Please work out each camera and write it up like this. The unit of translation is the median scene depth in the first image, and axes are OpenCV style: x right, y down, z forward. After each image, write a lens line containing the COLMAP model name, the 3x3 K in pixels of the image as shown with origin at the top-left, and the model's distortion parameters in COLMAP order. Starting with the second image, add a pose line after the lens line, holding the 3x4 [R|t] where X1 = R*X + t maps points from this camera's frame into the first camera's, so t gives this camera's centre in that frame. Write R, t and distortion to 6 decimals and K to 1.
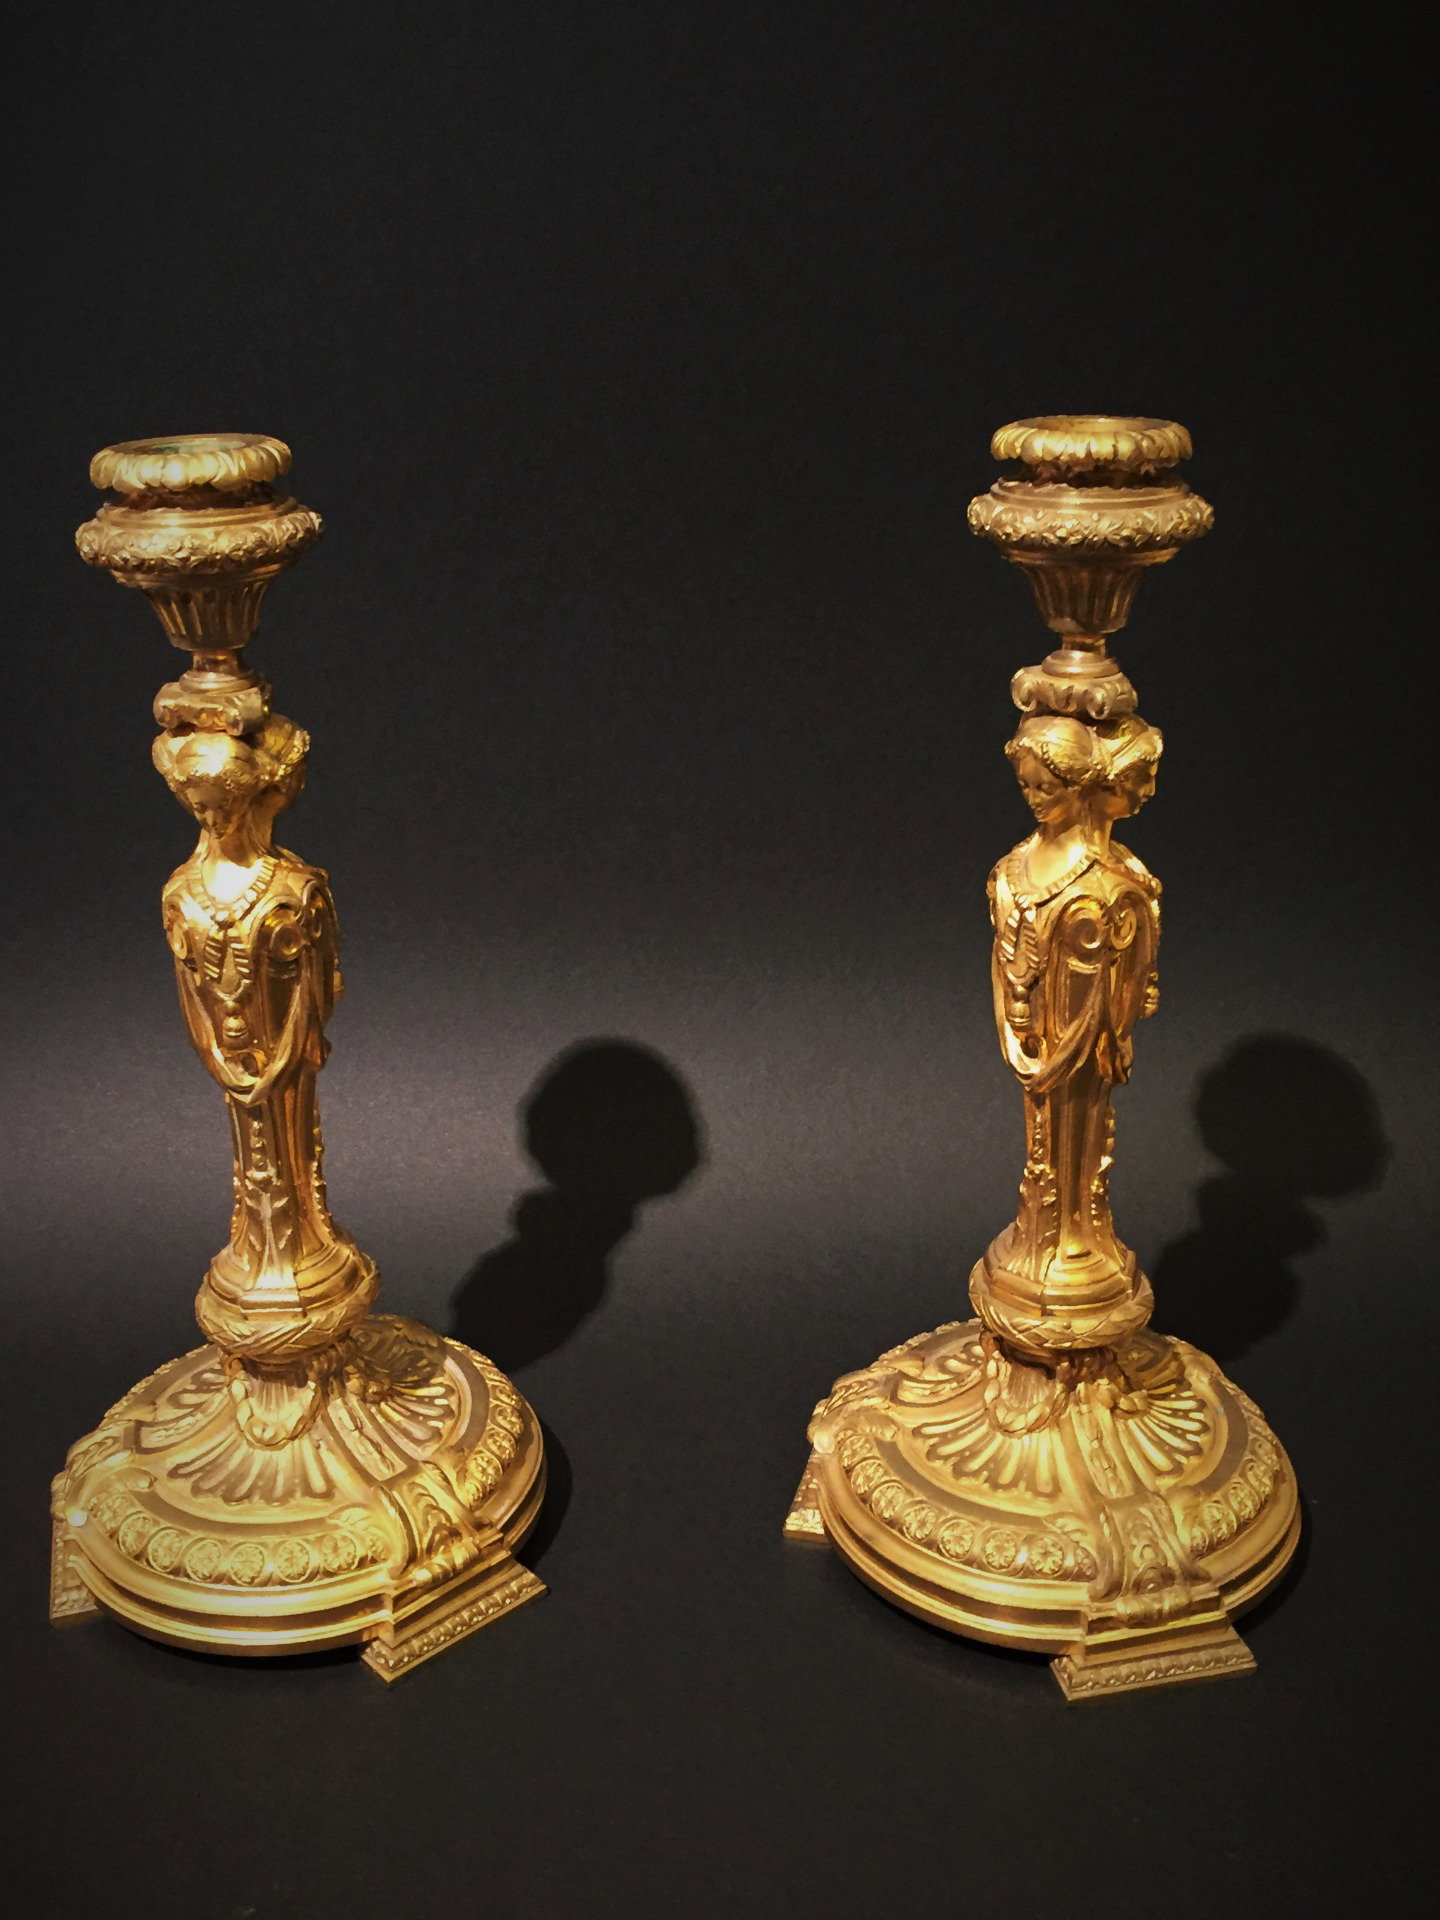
lens RADIAL K [[2108.0, 0, 743.8], [0, 2108.0, 965.4], [0, 0, 1]] dist [0.053014, 0.000000]
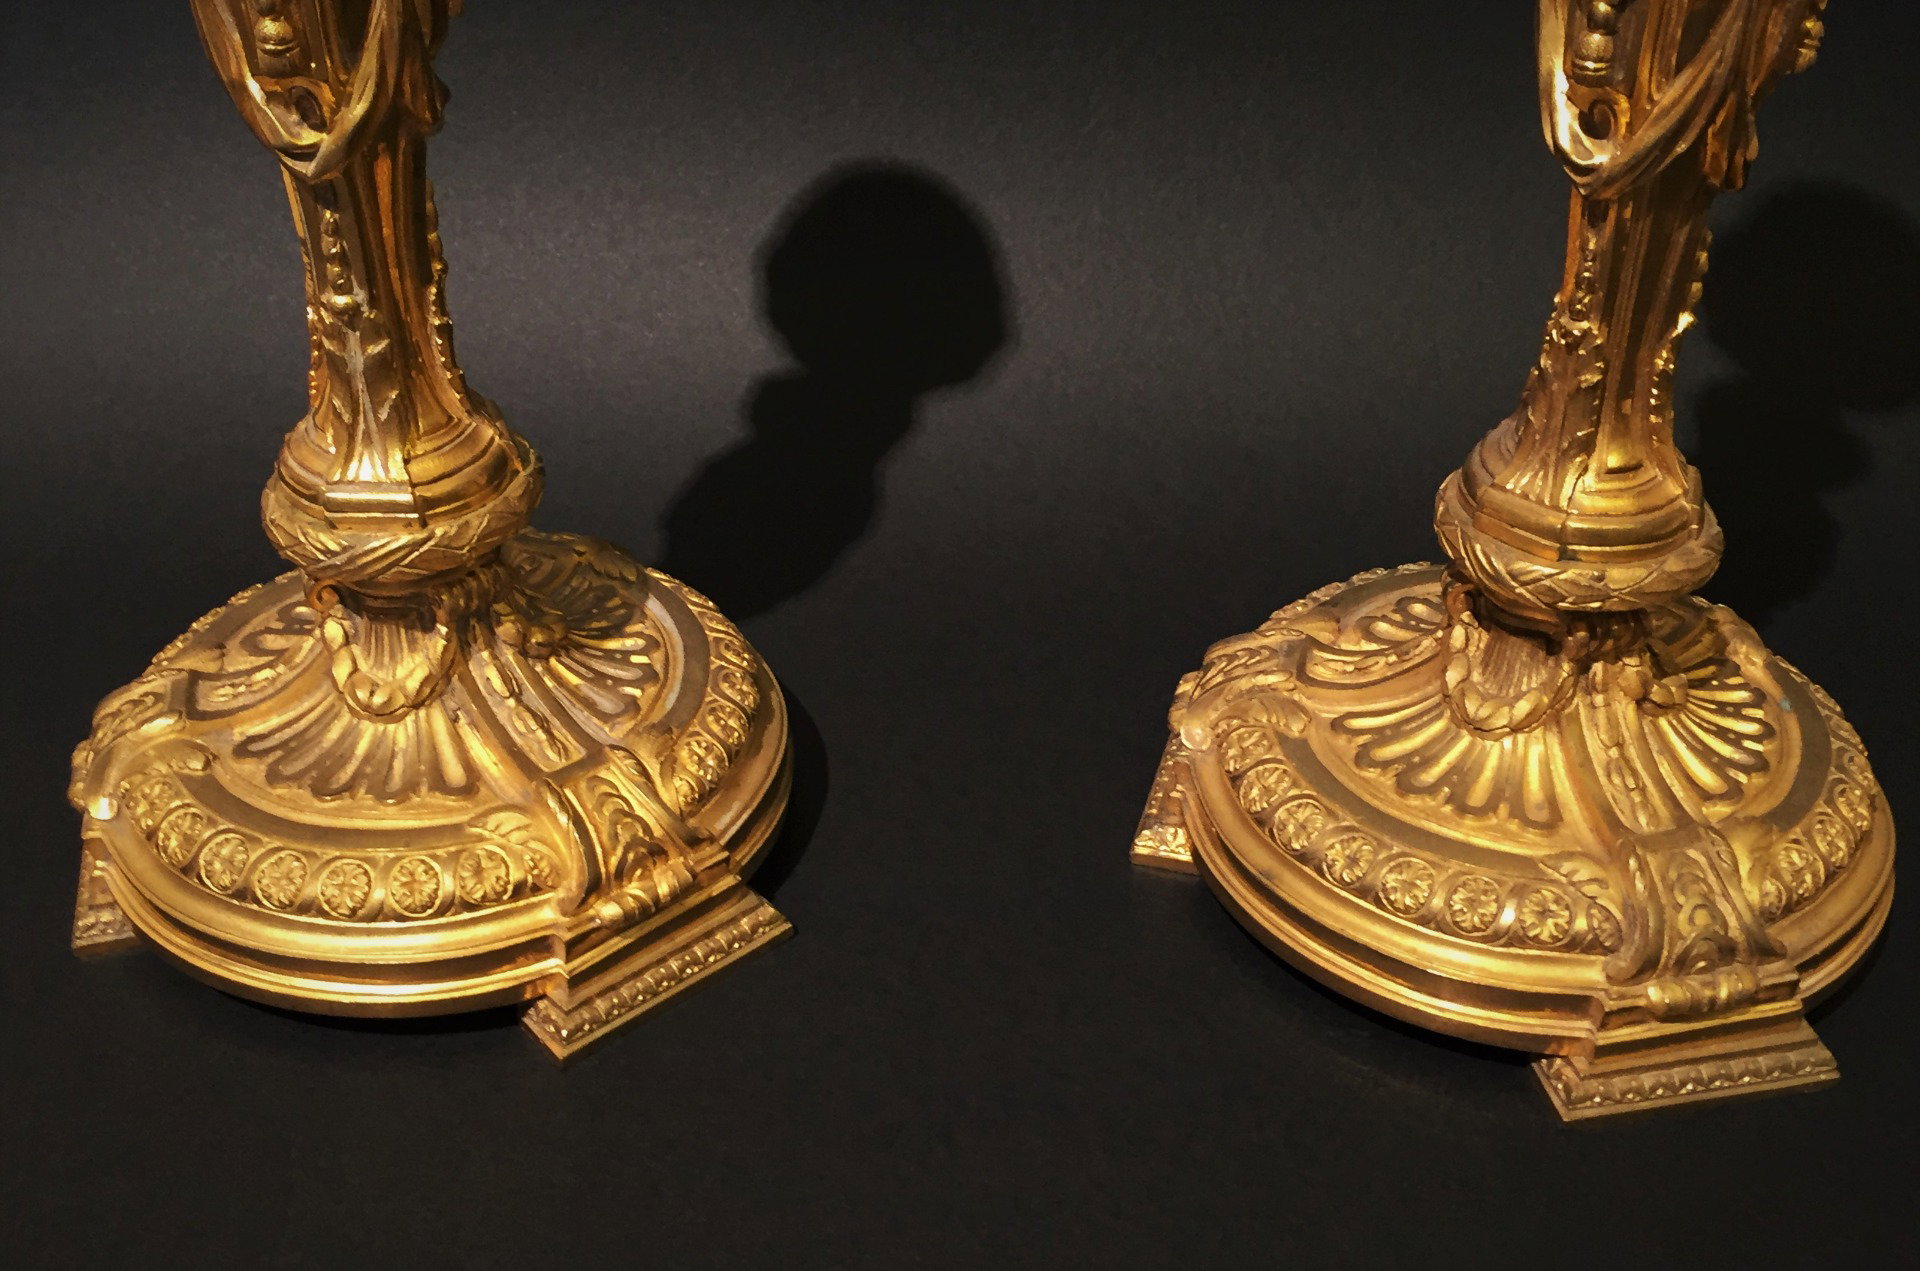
lens RADIAL K [[2120.1, 0, 975.8], [0, 2120.1, 709.1], [0, 0, 1]] dist [0.054285, 0.000000]
pose [[0.999547, 0.030091, -0.000891, -0.035628], [-0.029079, 0.972750, 0.230026, 0.065172], [0.007789, -0.229896, 0.973184, 0.352570]]
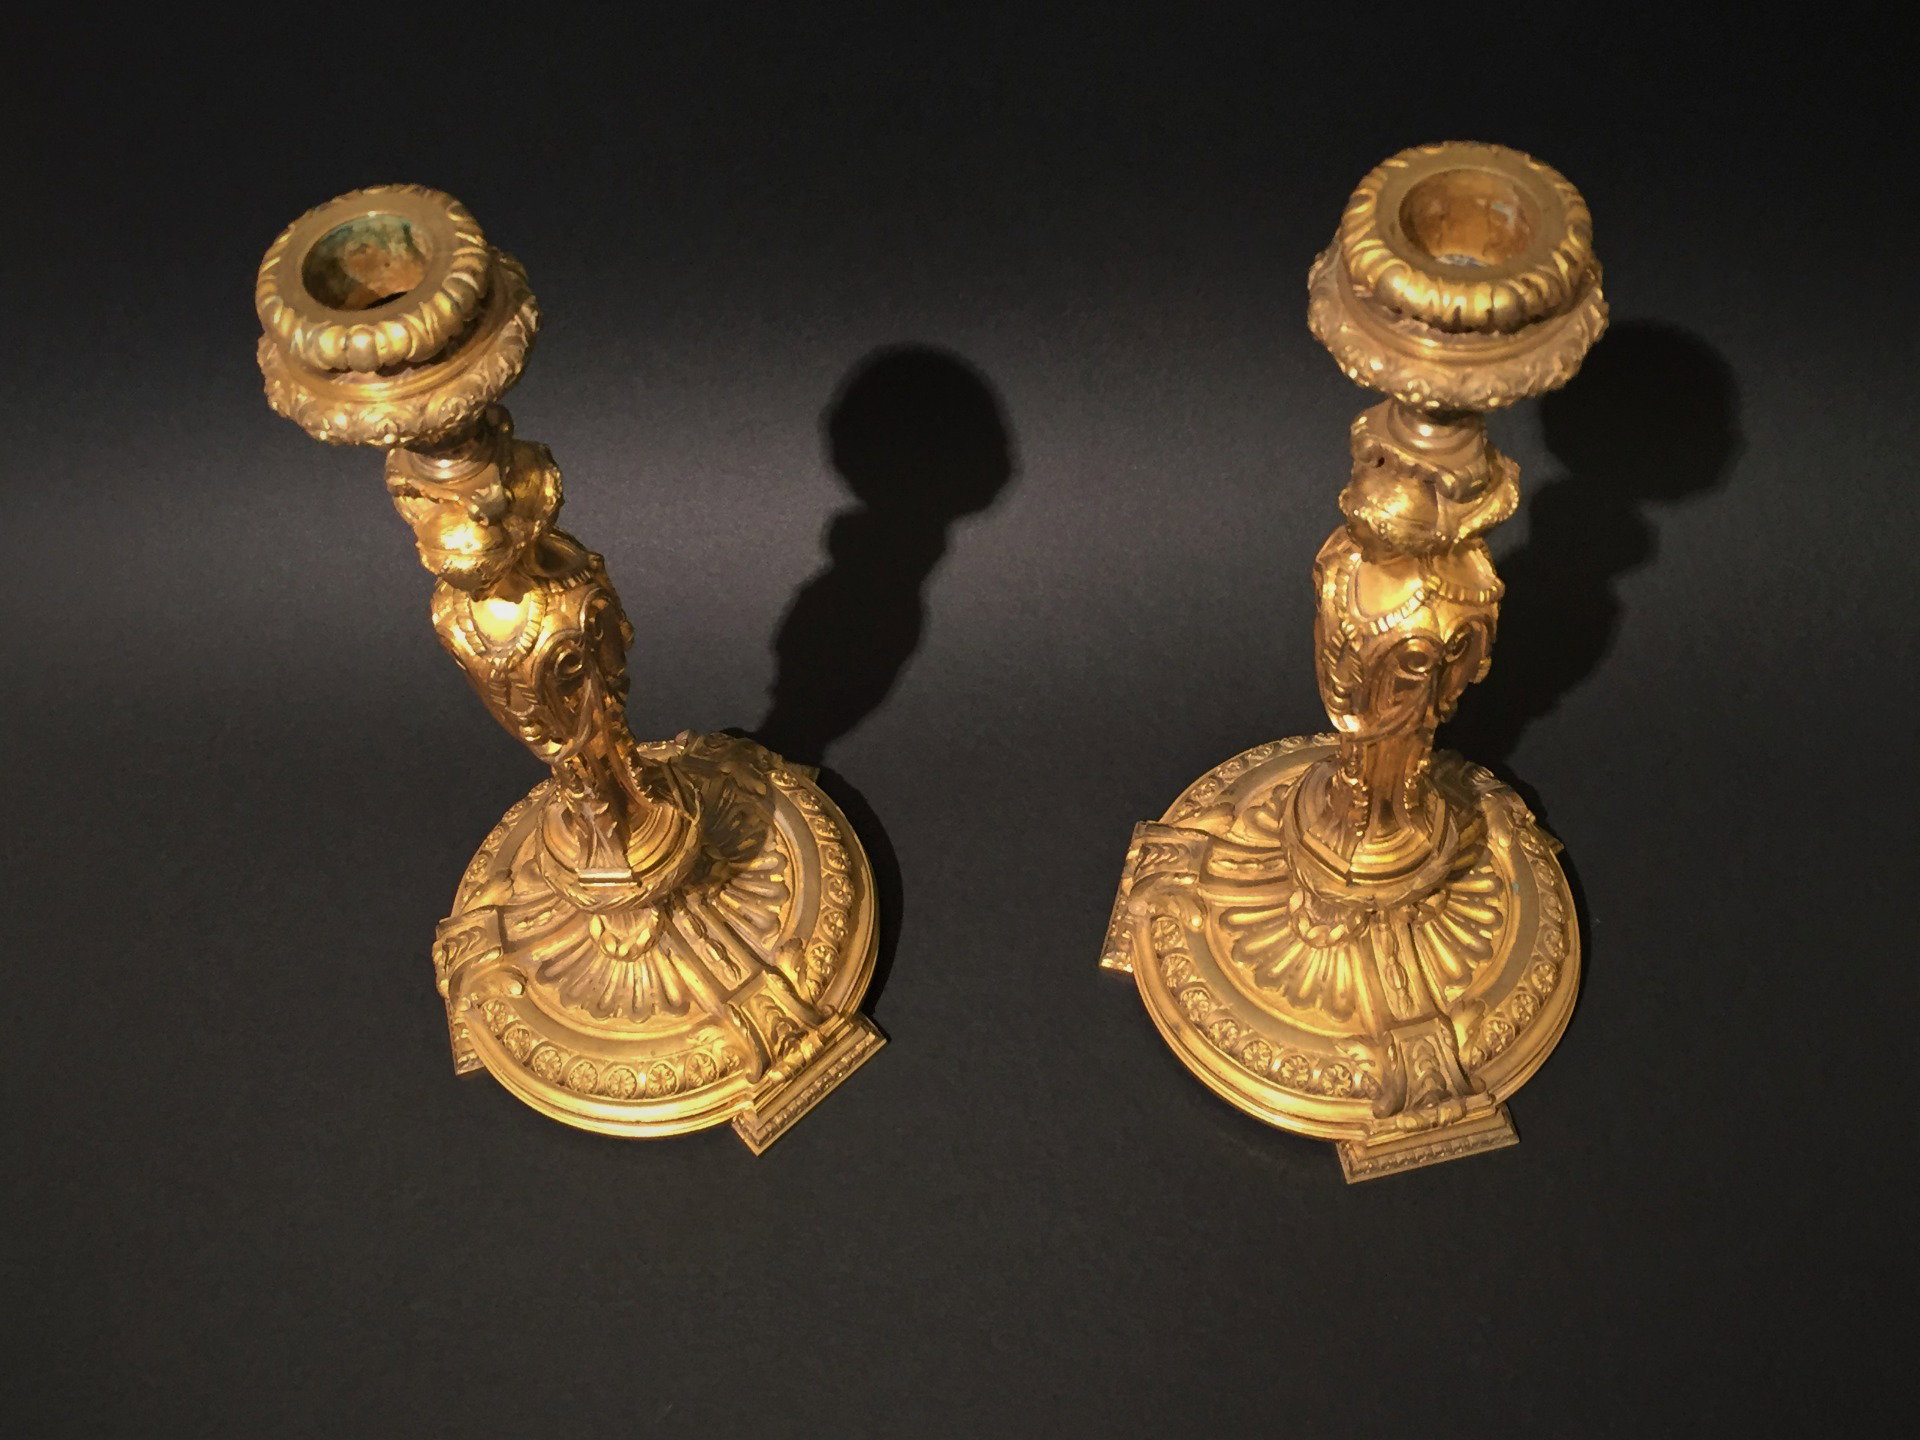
lens RADIAL K [[2108.0, 0, 976.7], [0, 2108.0, 707.5], [0, 0, 1]] dist [0.053014, 0.000000]
pose [[0.998529, -0.015744, -0.051885, 0.015330], [0.043117, 0.810776, 0.583766, -0.514706], [0.032877, -0.585144, 0.810263, 0.207881]]
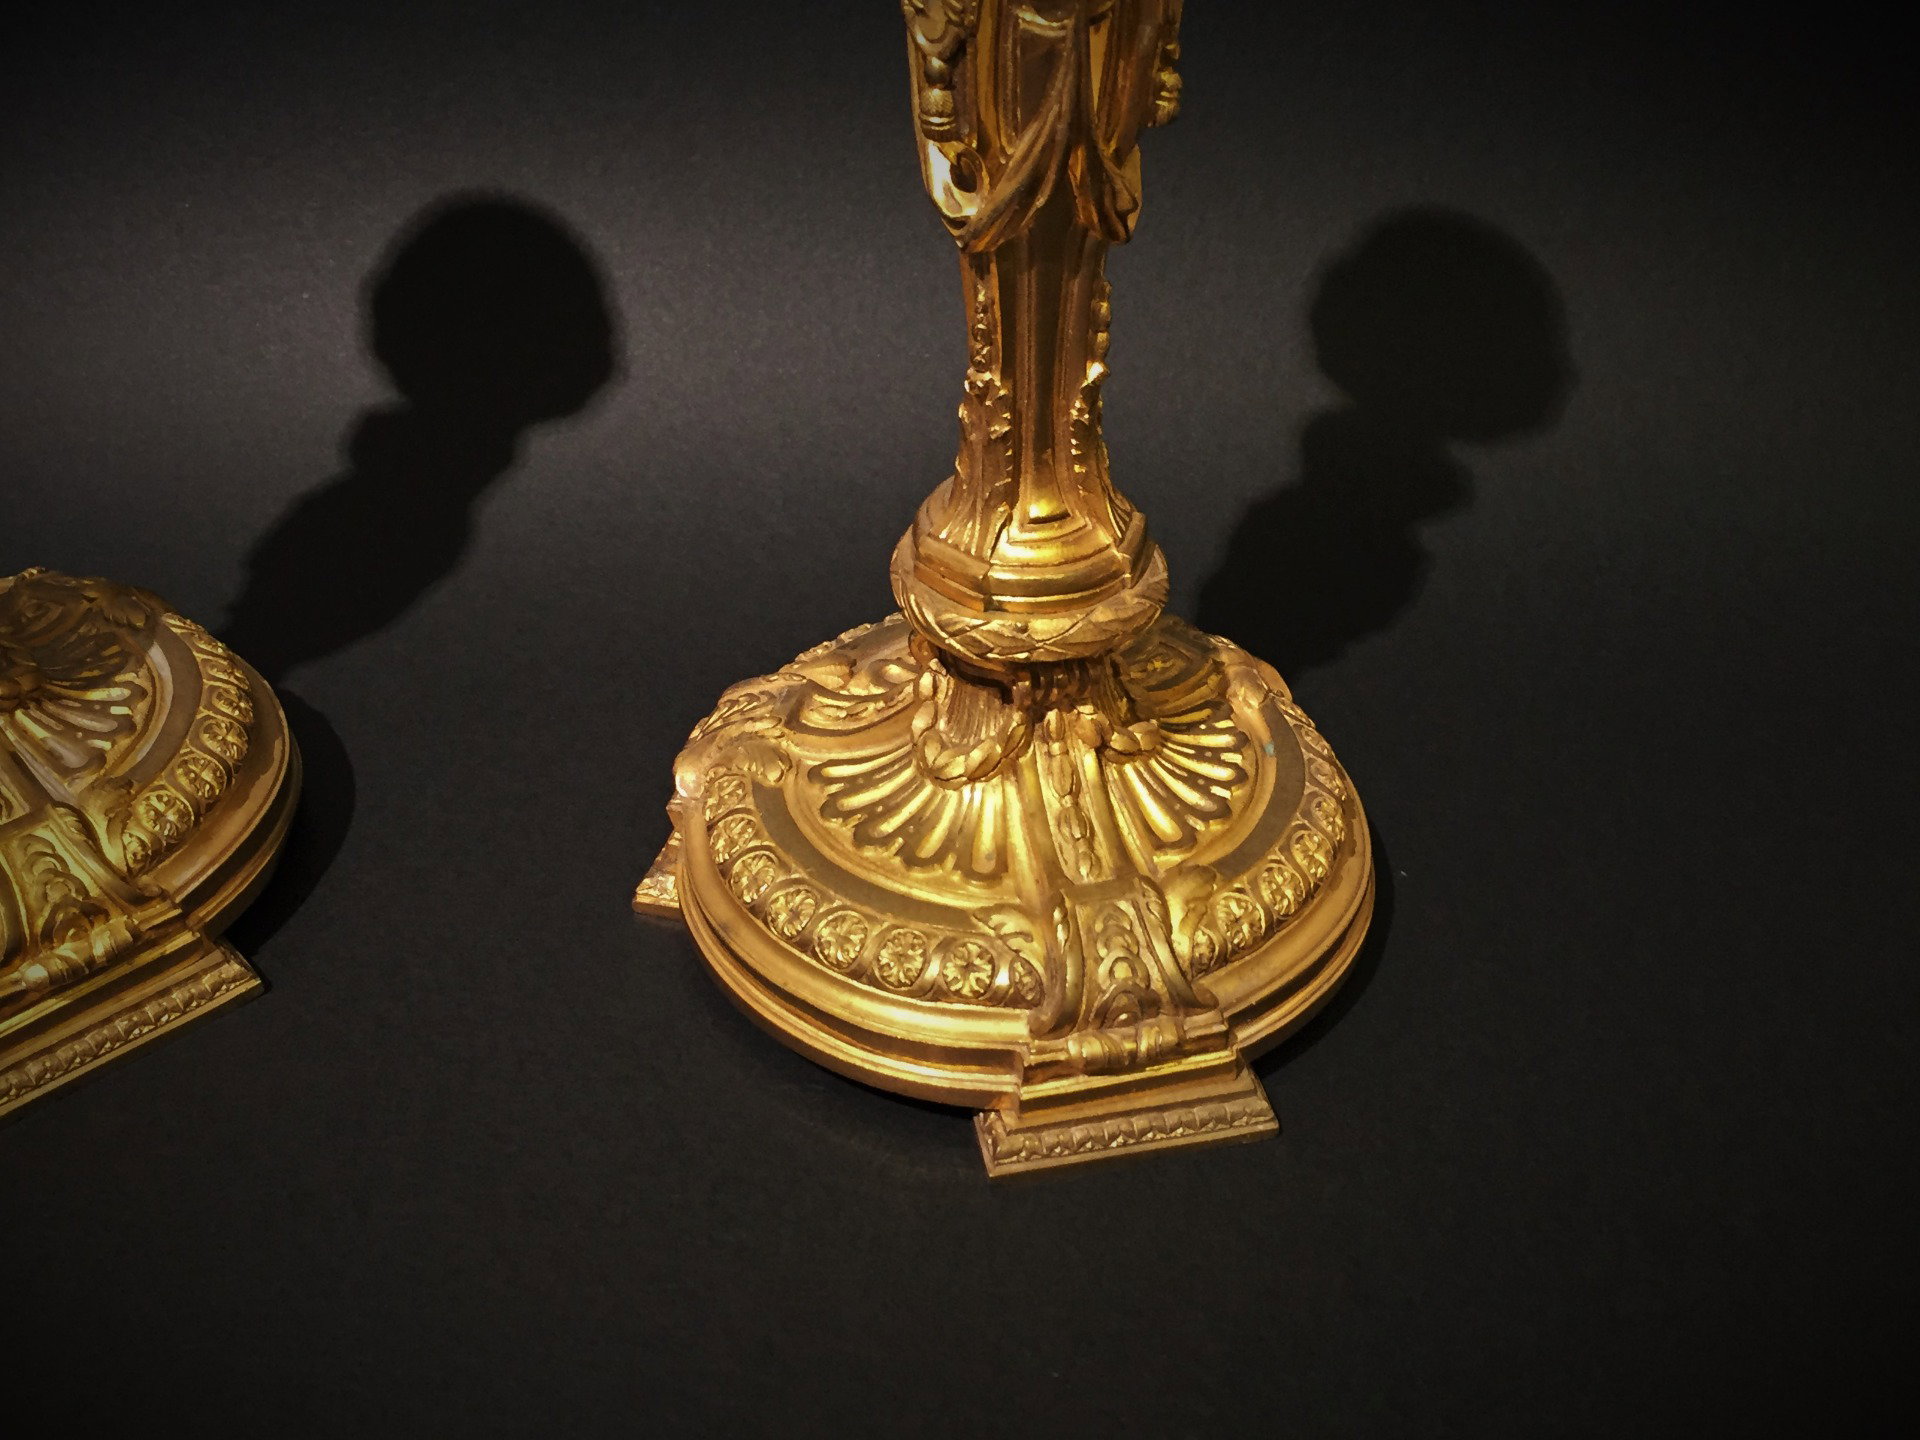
lens RADIAL K [[2108.0, 0, 972.6], [0, 2108.0, 713.2], [0, 0, 1]] dist [0.053014, 0.000000]
pose [[0.999737, 0.022758, 0.002770, 0.135962], [-0.022774, 0.971899, 0.234292, 0.045774], [0.002640, -0.234294, 0.972162, 0.368971]]
